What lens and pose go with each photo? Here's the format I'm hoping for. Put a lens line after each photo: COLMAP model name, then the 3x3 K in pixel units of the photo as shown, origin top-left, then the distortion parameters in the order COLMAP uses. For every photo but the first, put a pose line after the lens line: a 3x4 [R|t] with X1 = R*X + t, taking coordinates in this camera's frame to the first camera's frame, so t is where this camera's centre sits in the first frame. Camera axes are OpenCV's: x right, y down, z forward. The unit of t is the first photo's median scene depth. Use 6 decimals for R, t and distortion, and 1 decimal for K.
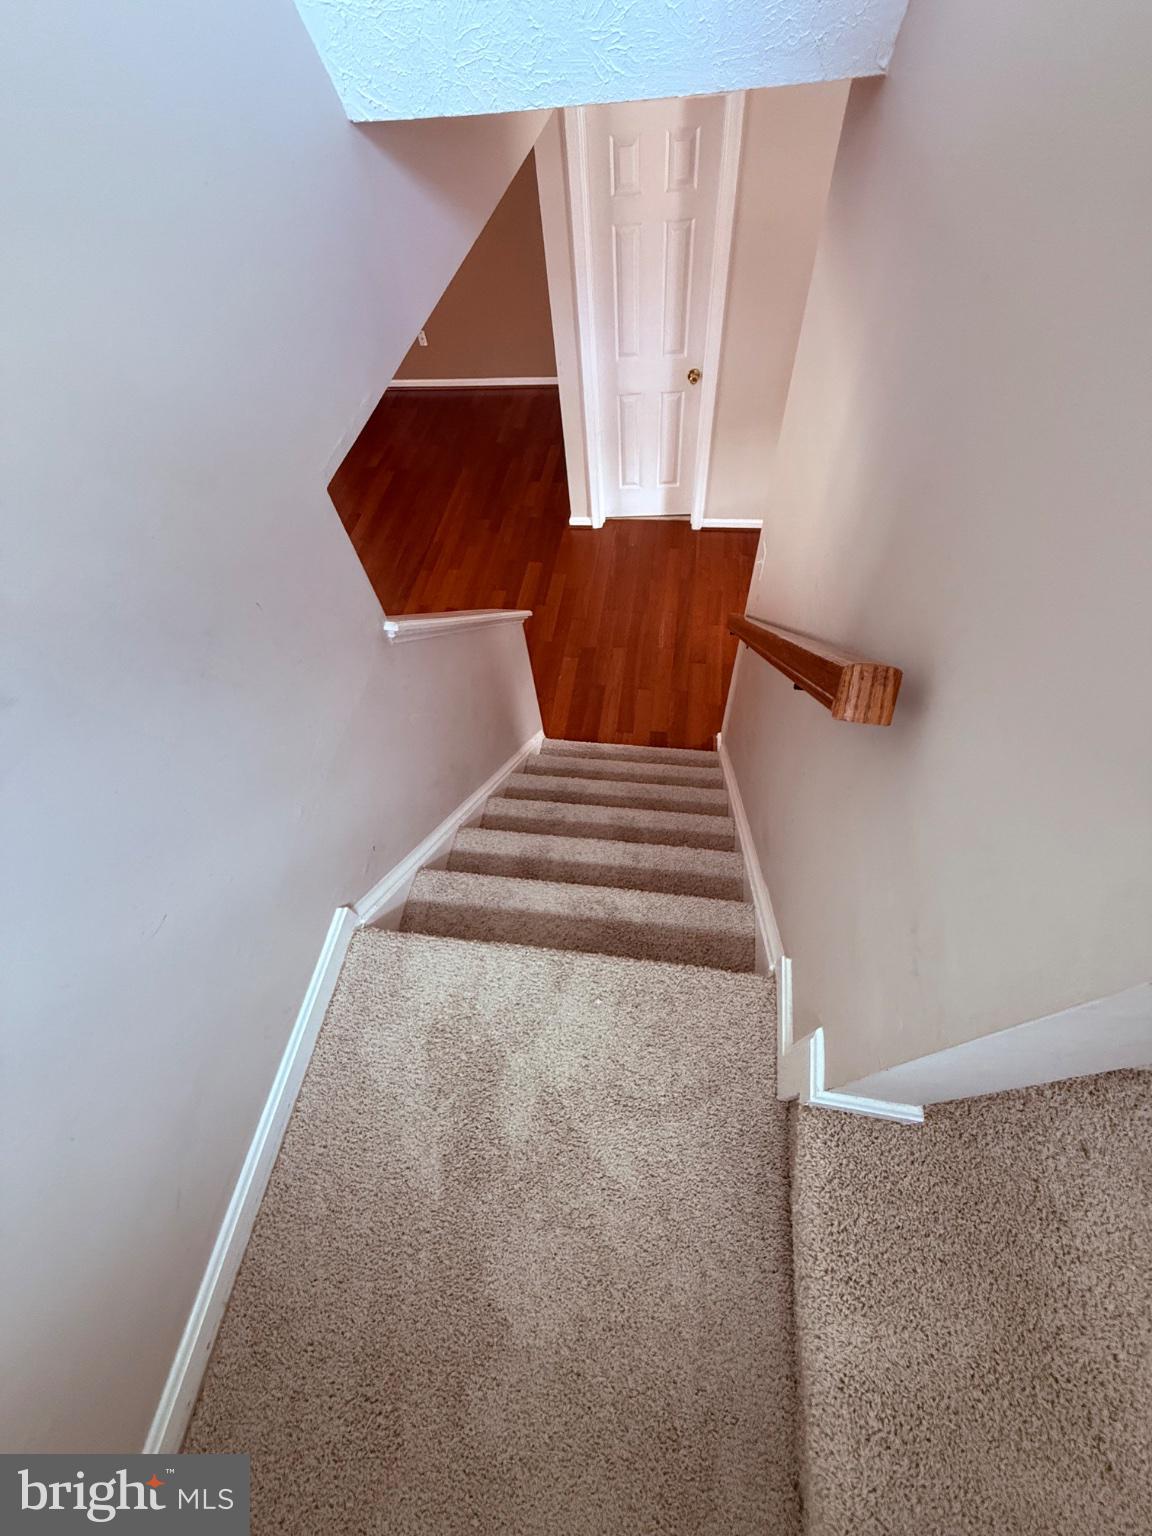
lens RADIAL K [[615.6, 0, 576.0], [0, 615.6, 768.0], [0, 0, 1]] dist [0.002039, 0.000056]
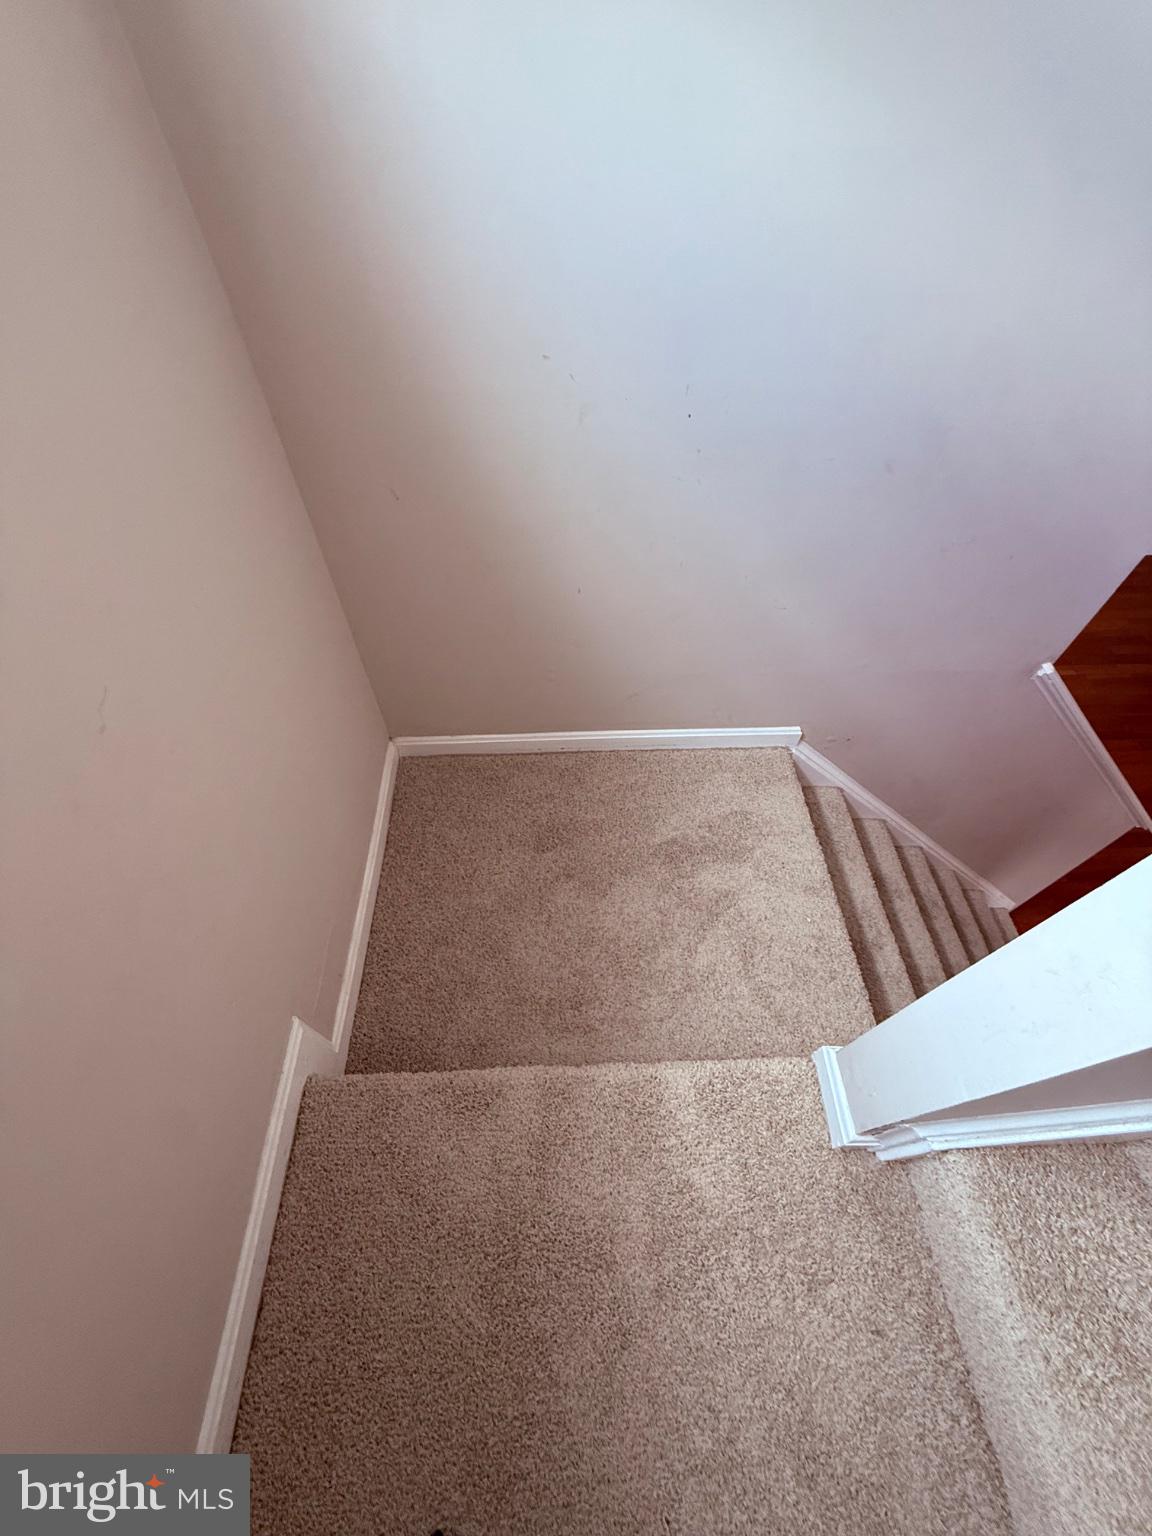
lens RADIAL K [[615.6, 0, 576.0], [0, 615.6, 768.0], [0, 0, 1]] dist [0.002039, 0.000056]
pose [[0.182364, 0.836759, -0.516312, 0.338354], [-0.841280, 0.404587, 0.358549, 0.205169], [0.508912, 0.368977, 0.777731, -0.326147]]
